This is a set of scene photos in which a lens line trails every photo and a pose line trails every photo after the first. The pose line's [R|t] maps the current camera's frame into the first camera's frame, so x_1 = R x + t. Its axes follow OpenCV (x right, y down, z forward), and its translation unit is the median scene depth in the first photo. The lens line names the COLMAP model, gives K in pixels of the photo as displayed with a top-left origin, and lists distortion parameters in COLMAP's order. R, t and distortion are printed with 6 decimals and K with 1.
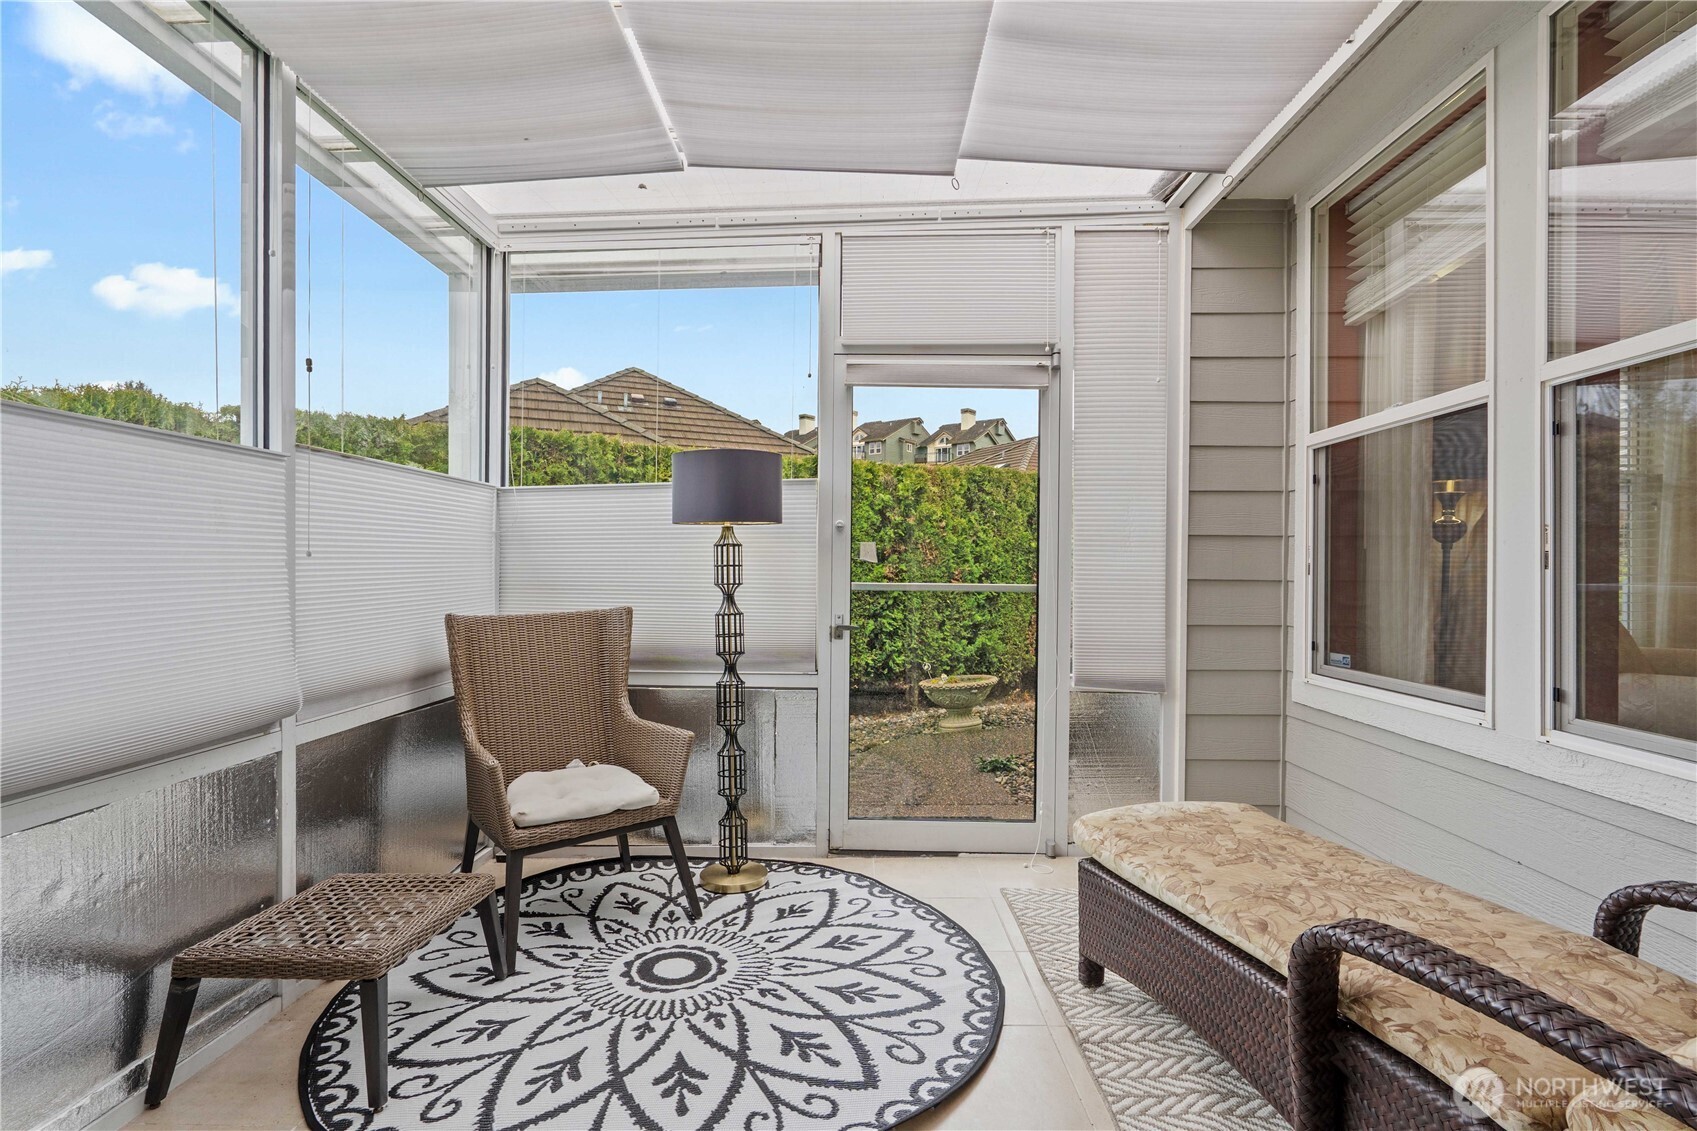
lens RADIAL K [[785.8, 0, 848.5], [0, 785.8, 565.5], [0, 0, 1]] dist [-0.000163, 0.000439]
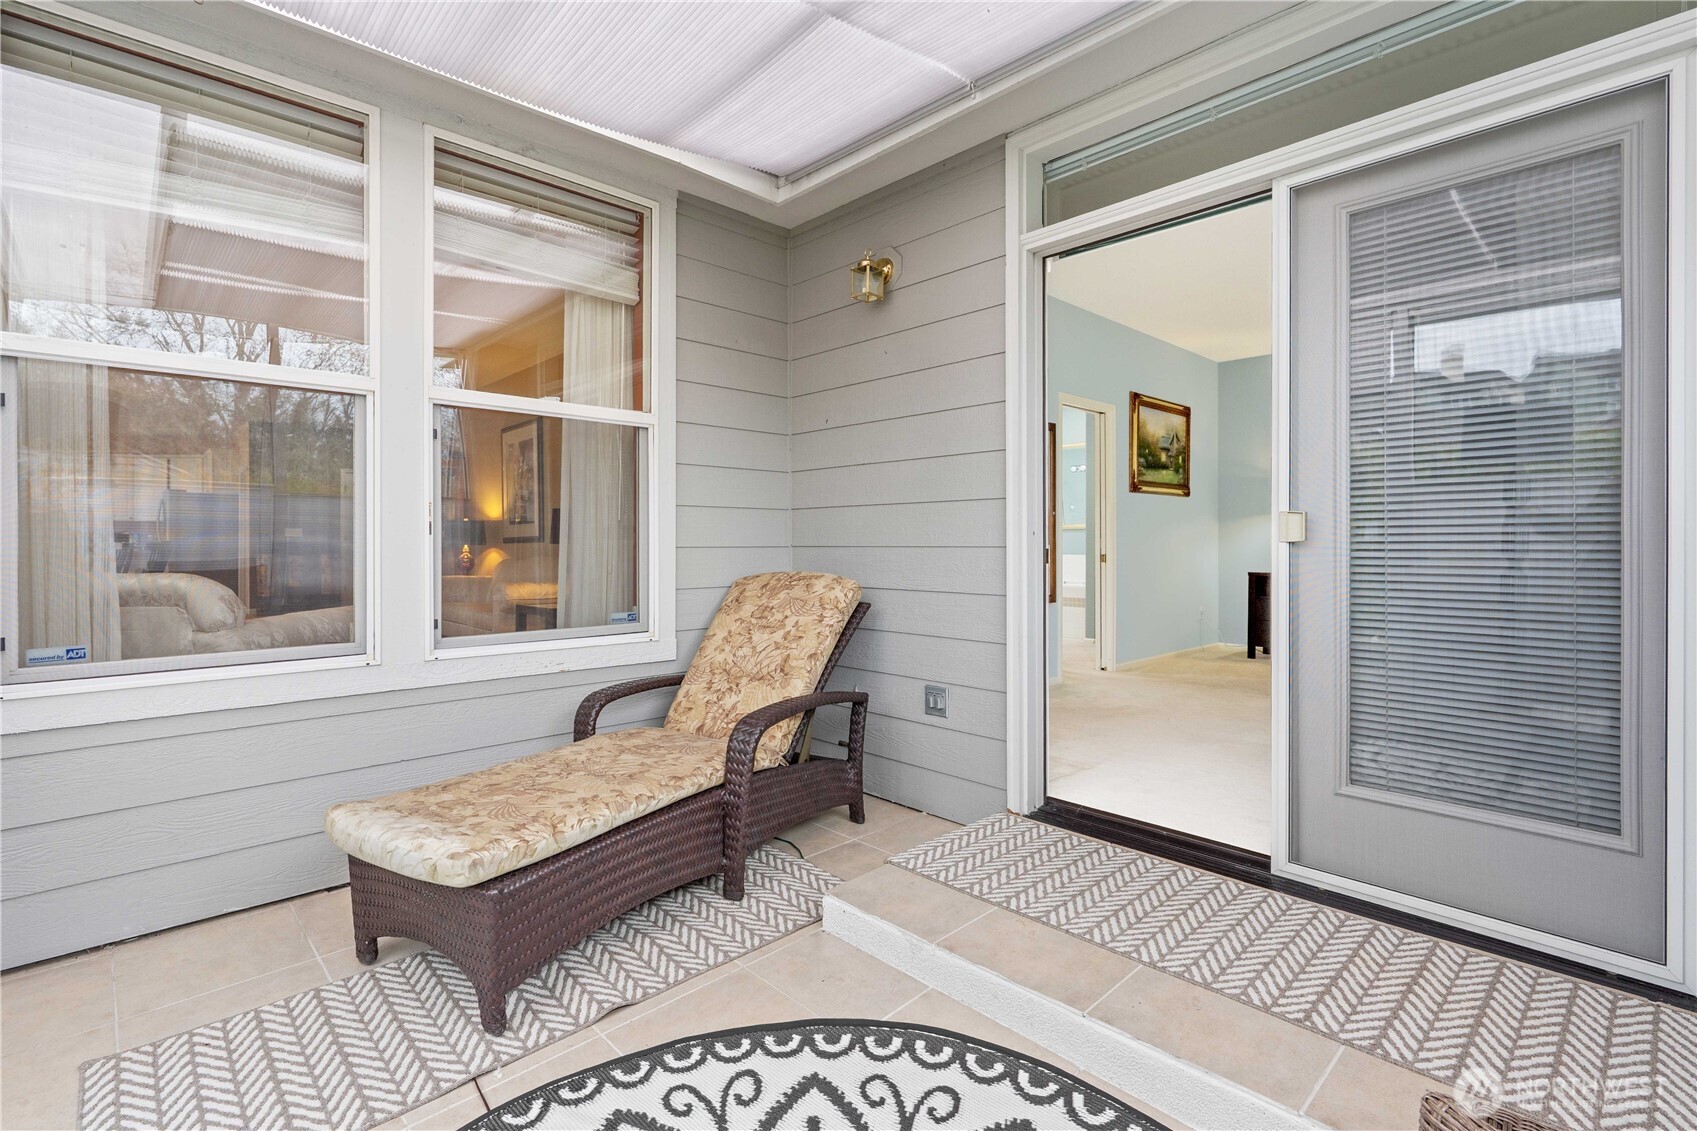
lens RADIAL K [[785.8, 0, 848.5], [0, 785.8, 565.5], [0, 0, 1]] dist [-0.000163, 0.000439]
pose [[-0.697054, -0.022856, 0.716654, -0.396422], [-0.002797, 0.999571, 0.029159, 0.014979], [-0.717013, 0.018321, -0.696819, 0.978464]]
